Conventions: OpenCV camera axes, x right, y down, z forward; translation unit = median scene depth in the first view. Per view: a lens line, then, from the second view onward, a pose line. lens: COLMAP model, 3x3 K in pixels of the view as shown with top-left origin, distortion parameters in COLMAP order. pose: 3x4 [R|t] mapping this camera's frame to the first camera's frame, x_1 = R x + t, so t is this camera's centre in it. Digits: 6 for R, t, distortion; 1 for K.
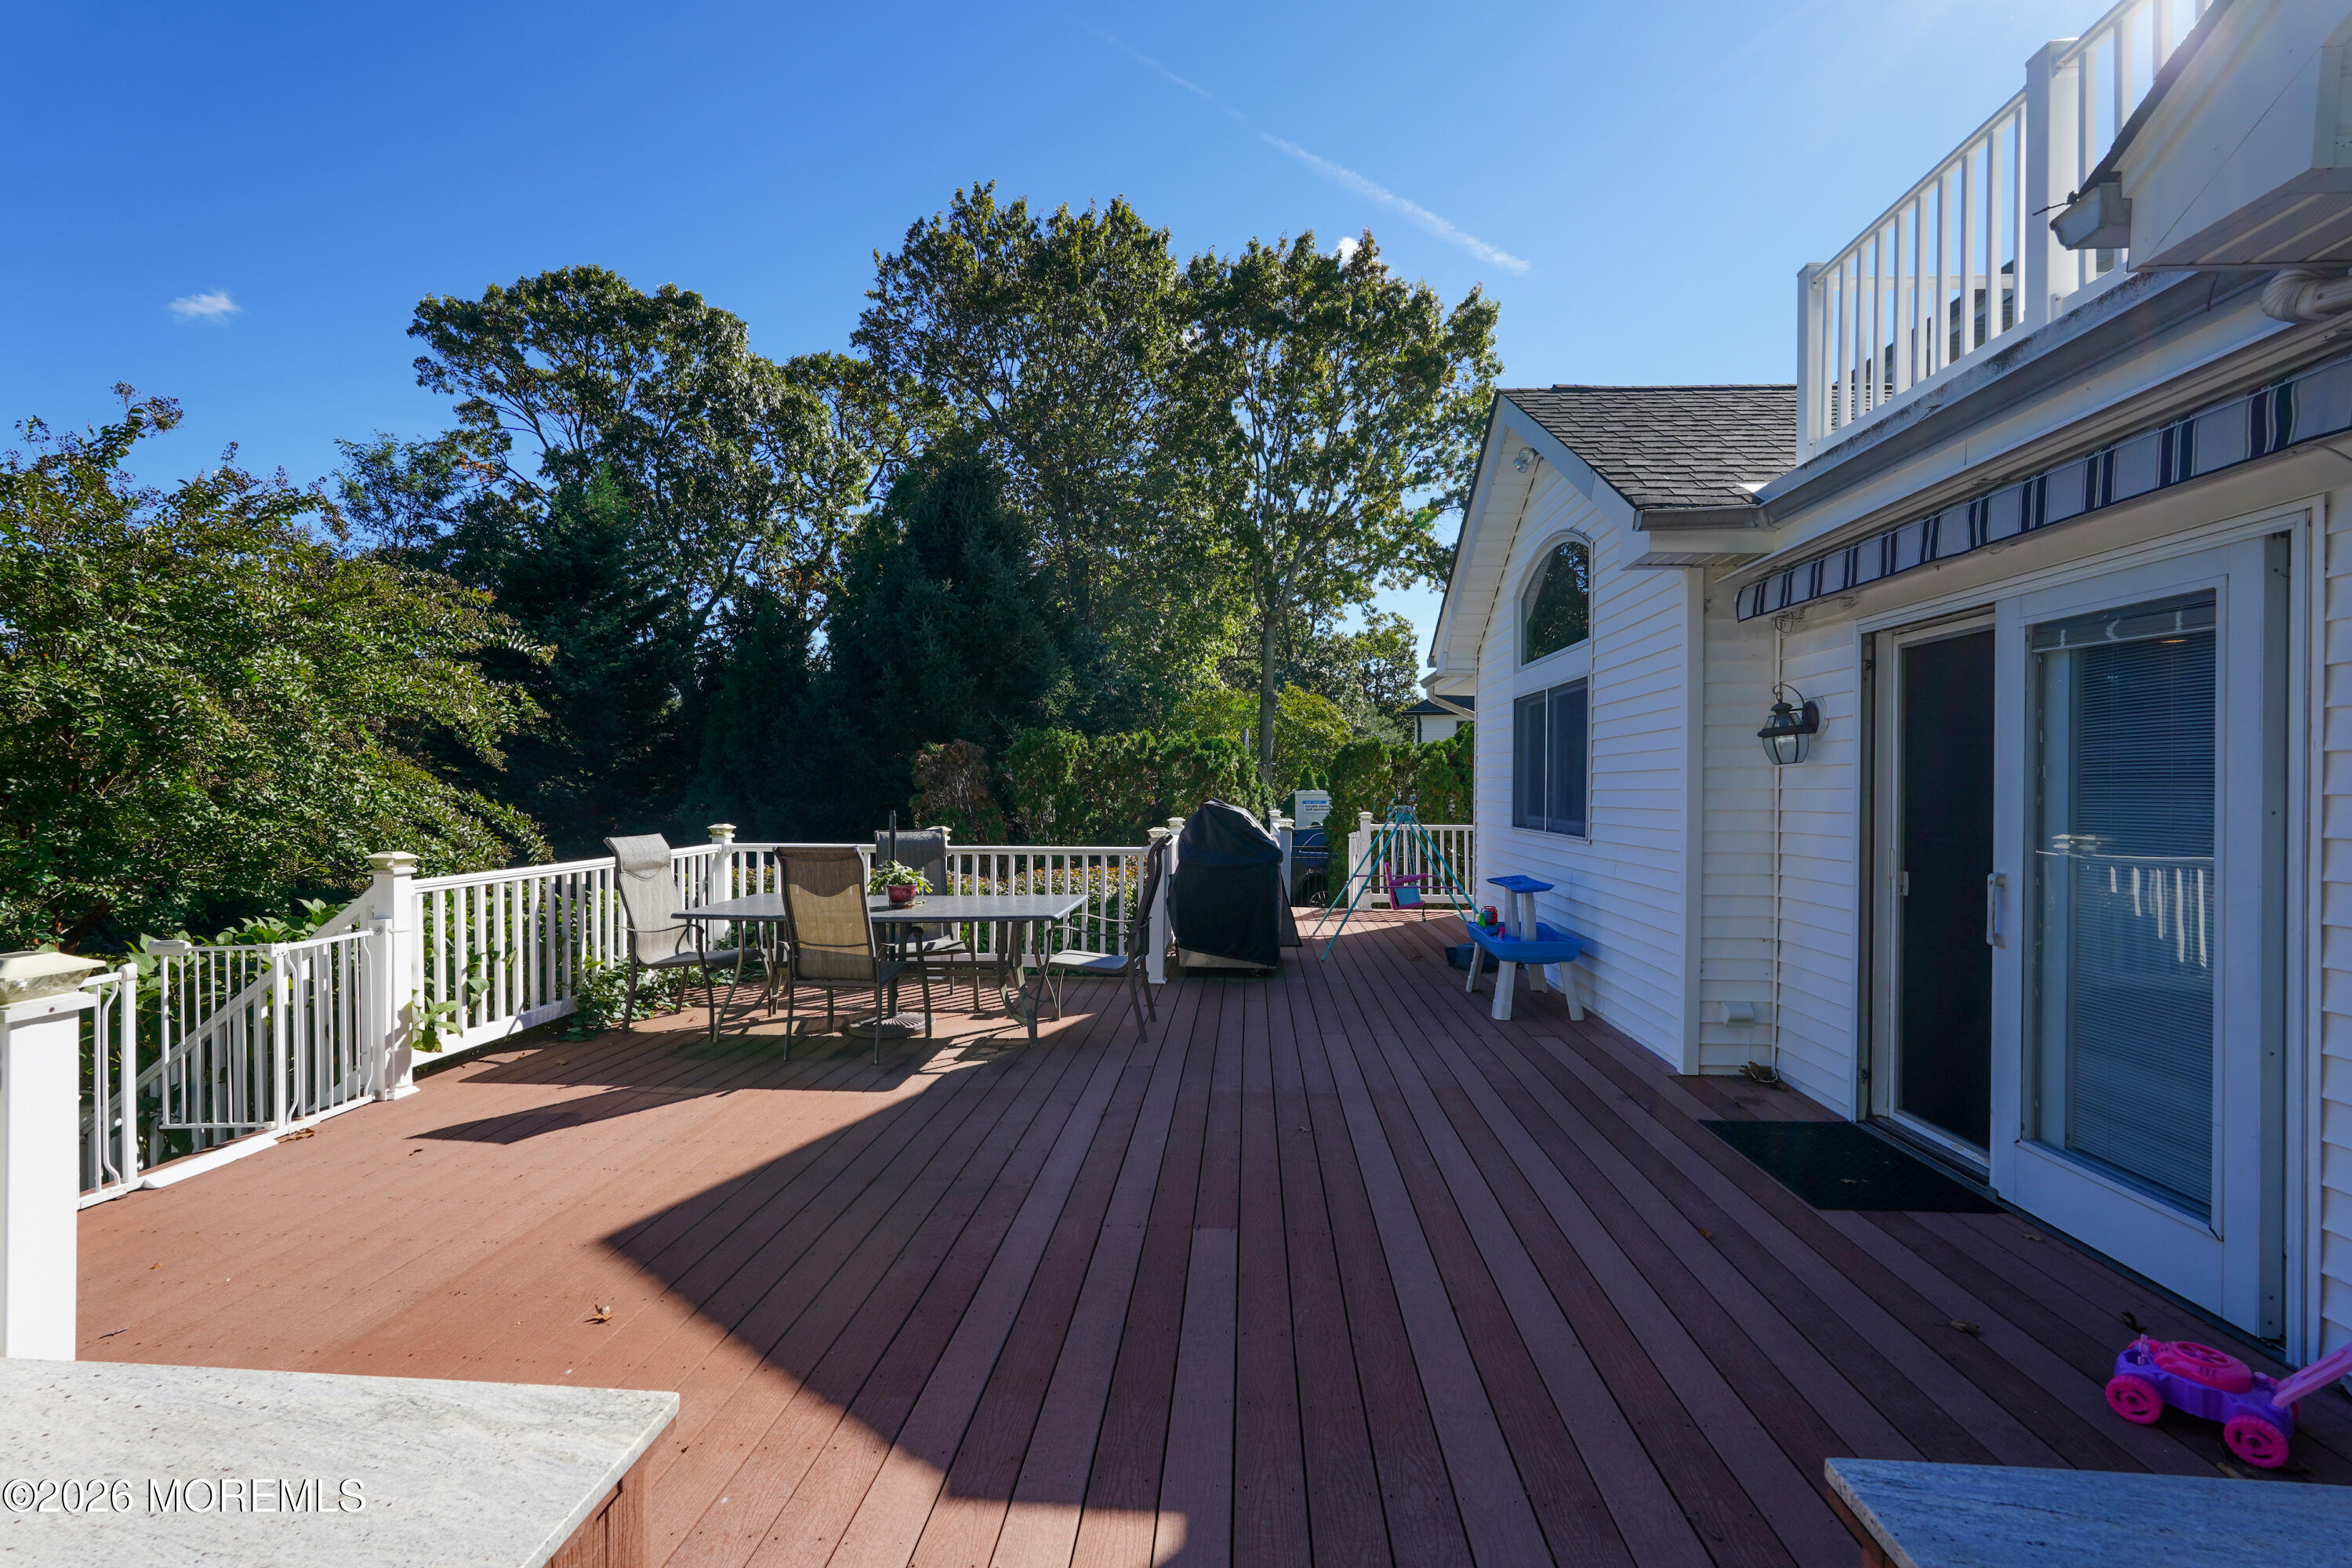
lens RADIAL K [[1036.1, 0, 1173.4], [0, 1036.1, 776.5], [0, 0, 1]] dist [-0.004622, 0.003970]
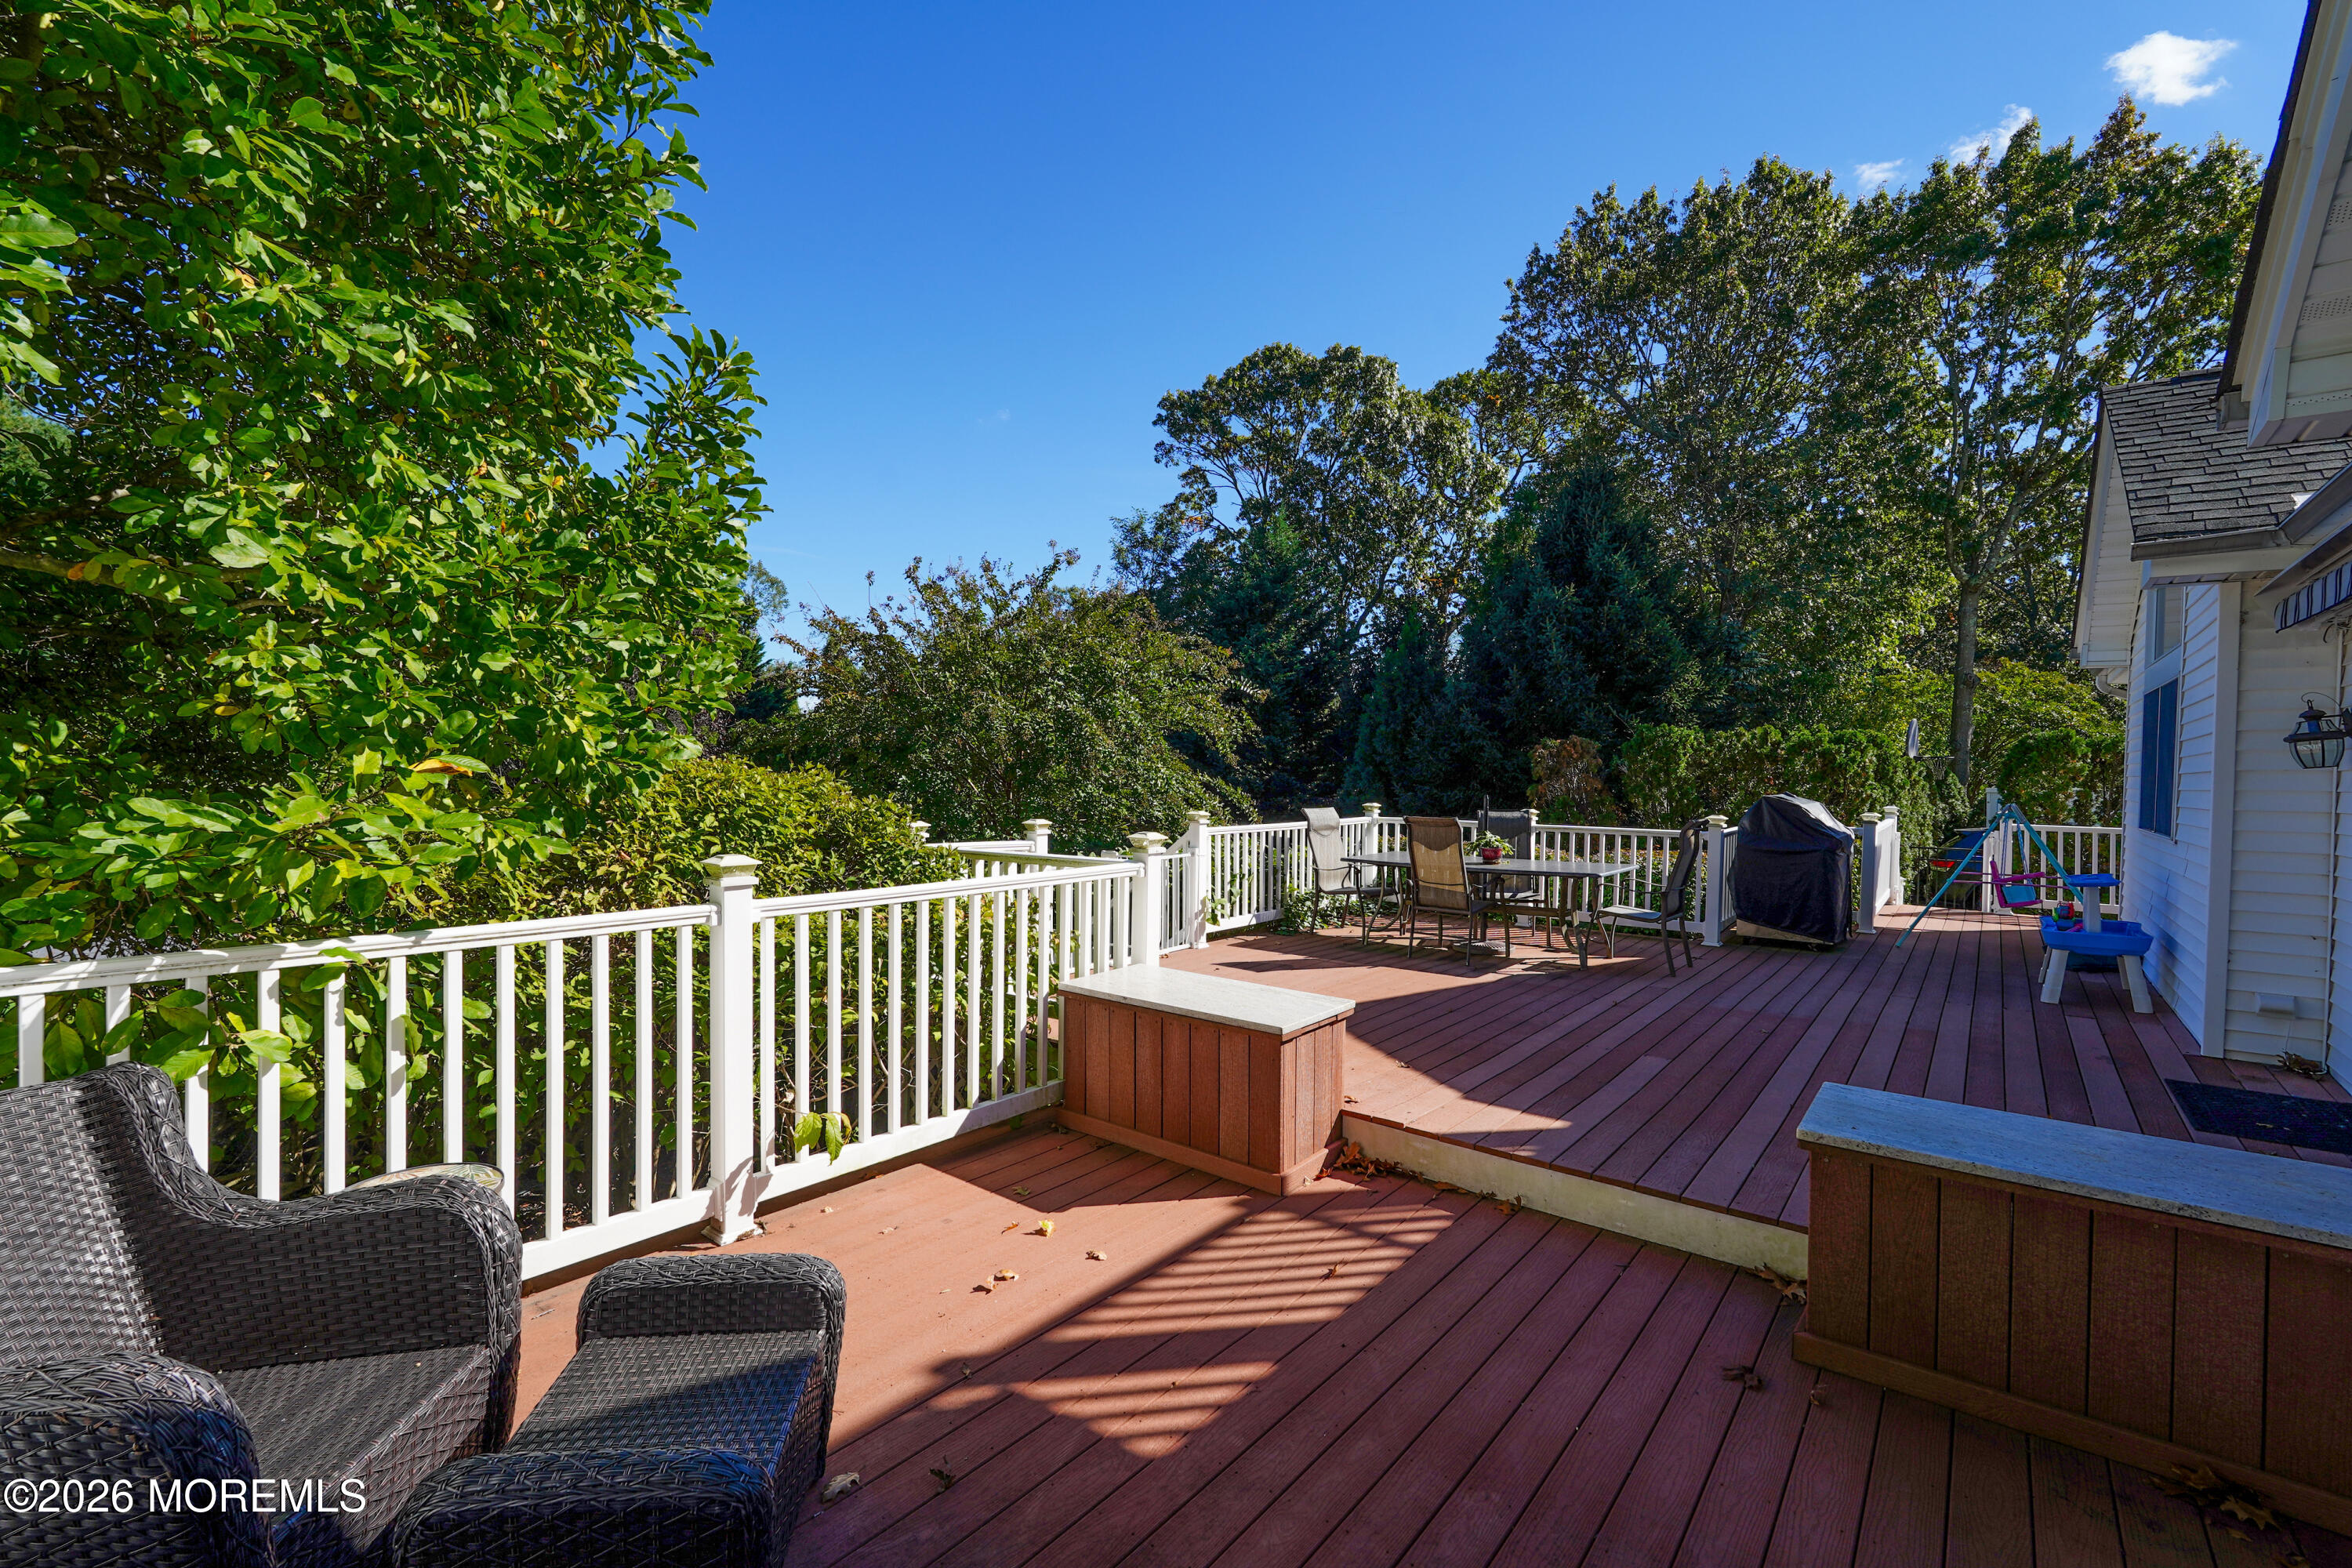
lens RADIAL K [[1036.1, 0, 1181.5], [0, 1036.1, 775.8], [0, 0, 1]] dist [-0.004622, 0.003970]
pose [[0.829089, 0.012594, -0.558976, 0.039392], [-0.007845, 0.999910, 0.010892, -0.001098], [0.559062, -0.004645, 0.829113, -0.090053]]
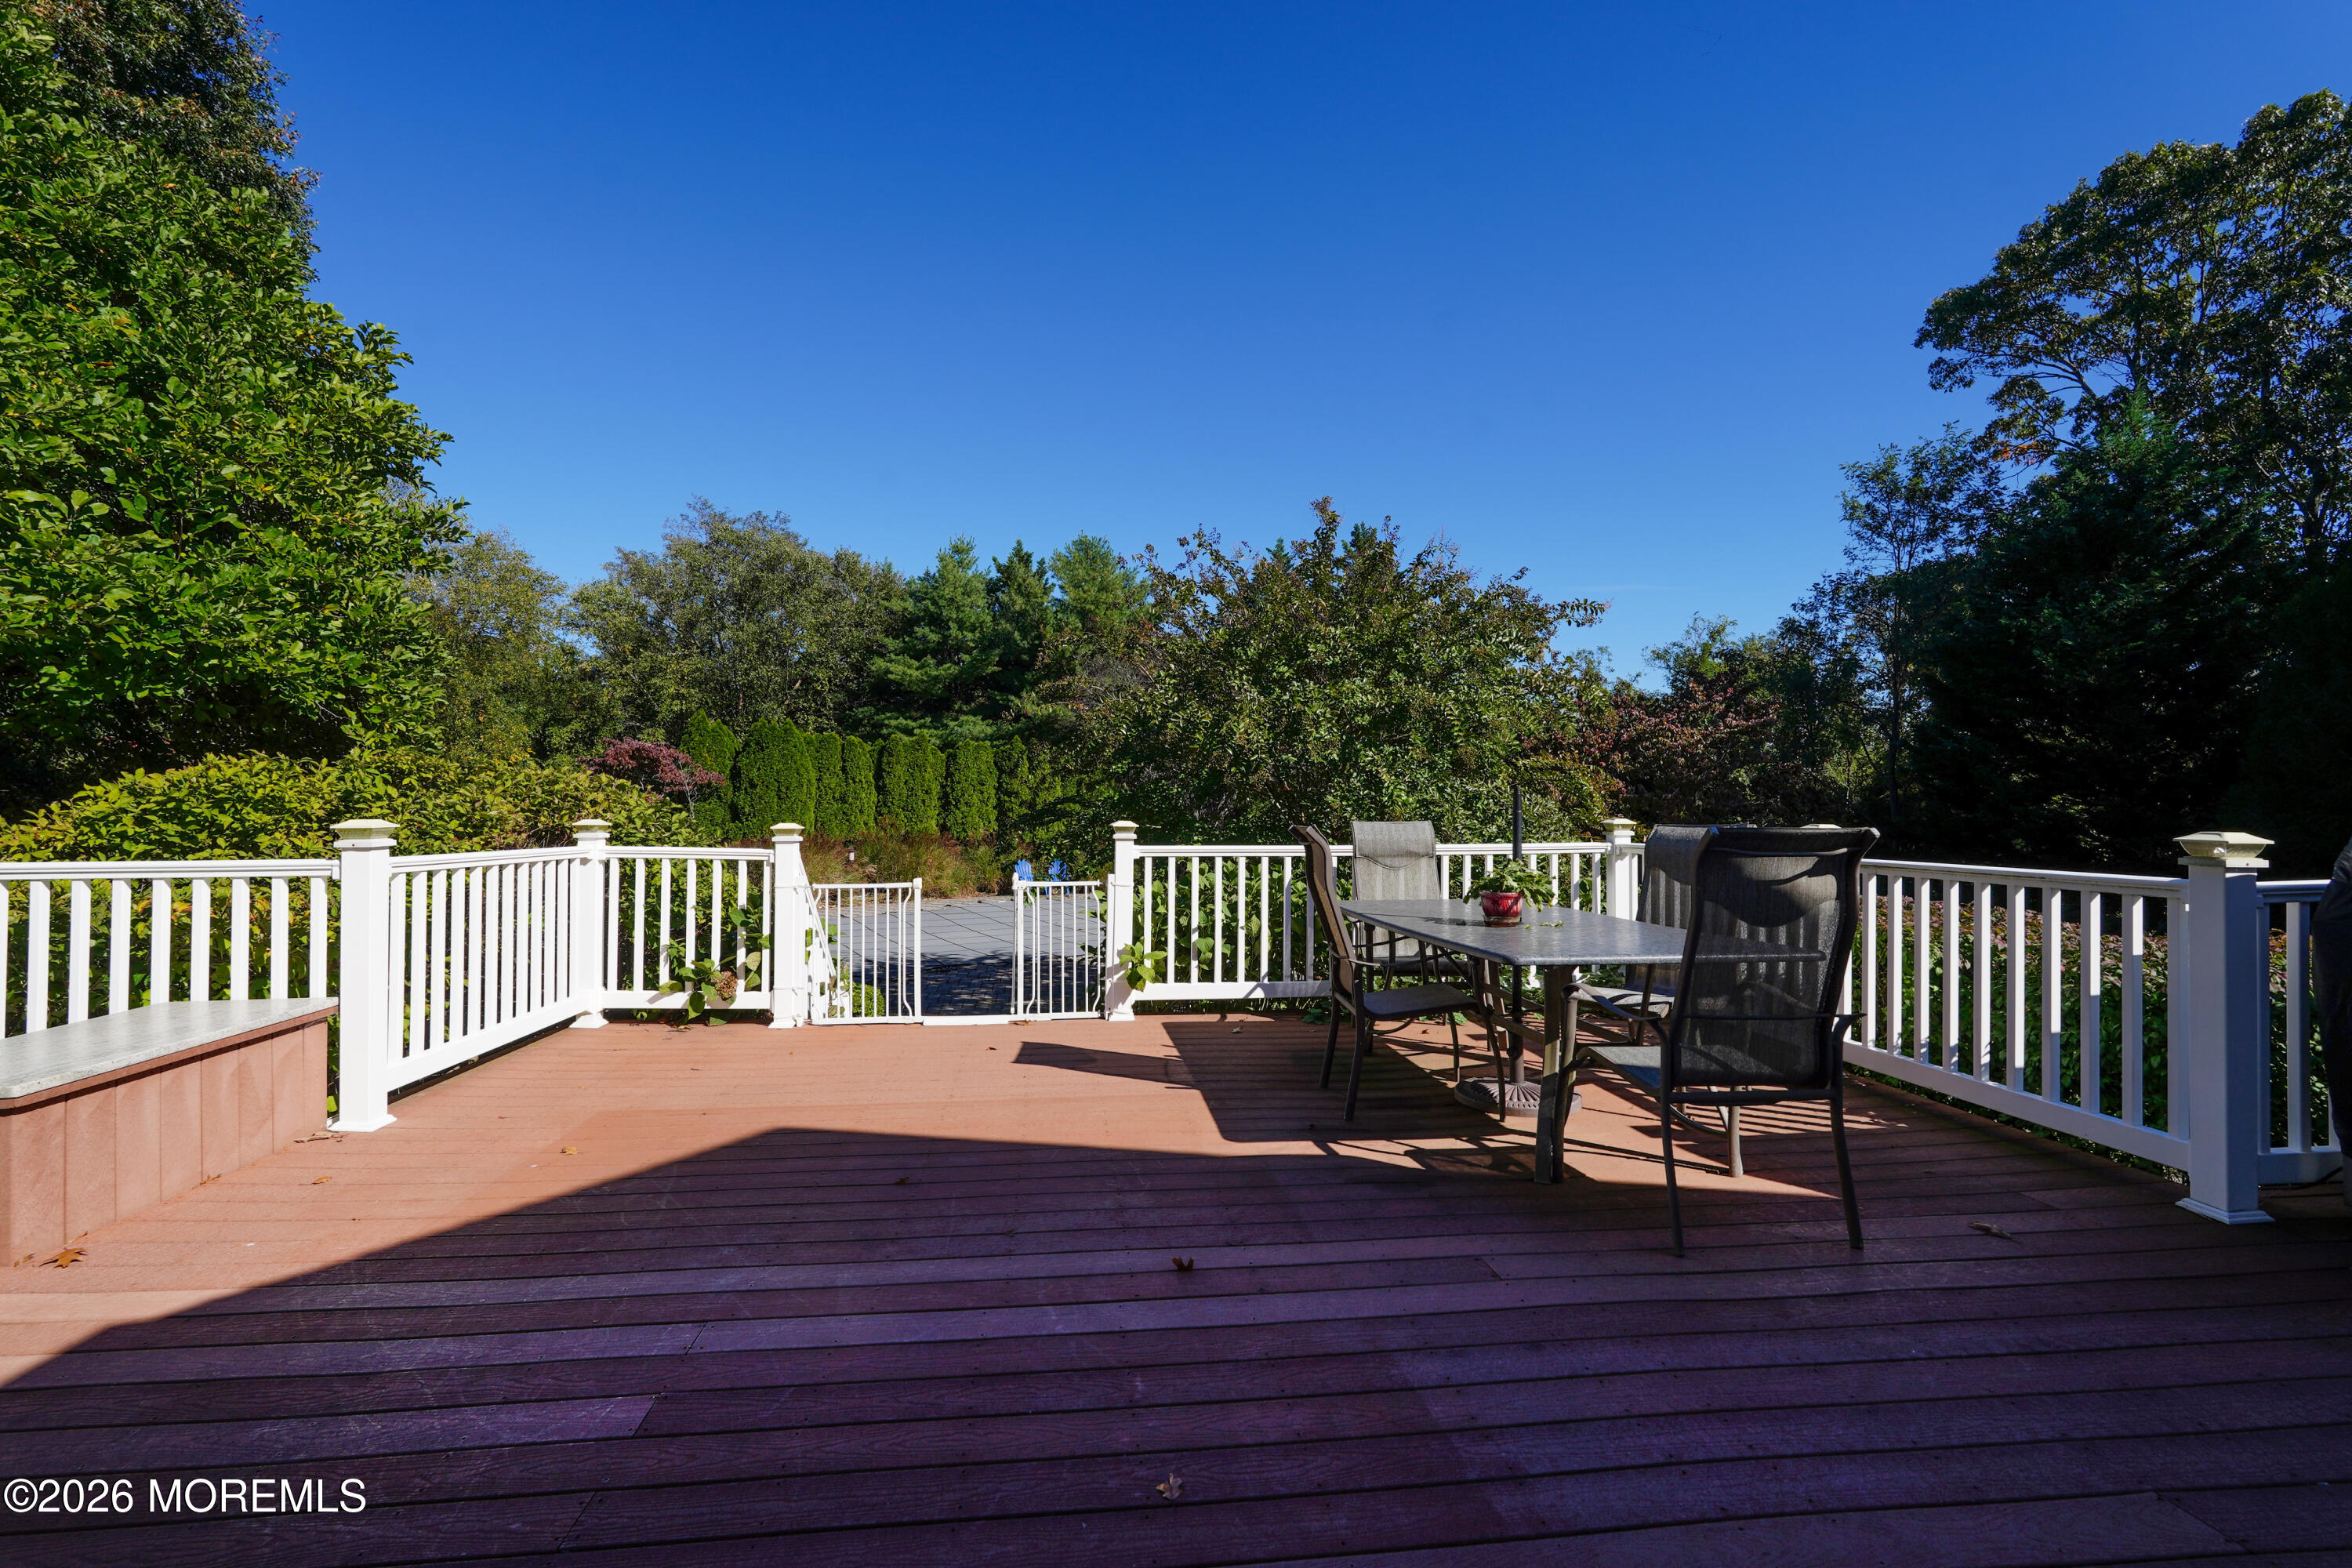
lens RADIAL K [[1036.1, 0, 1141.4], [0, 1036.1, 769.4], [0, 0, 1]] dist [-0.004622, 0.003970]
pose [[0.179881, -0.044571, -0.982678, 0.085624], [0.007076, 0.999006, -0.044016, 0.012072], [0.983663, 0.000964, 0.180018, 0.146228]]
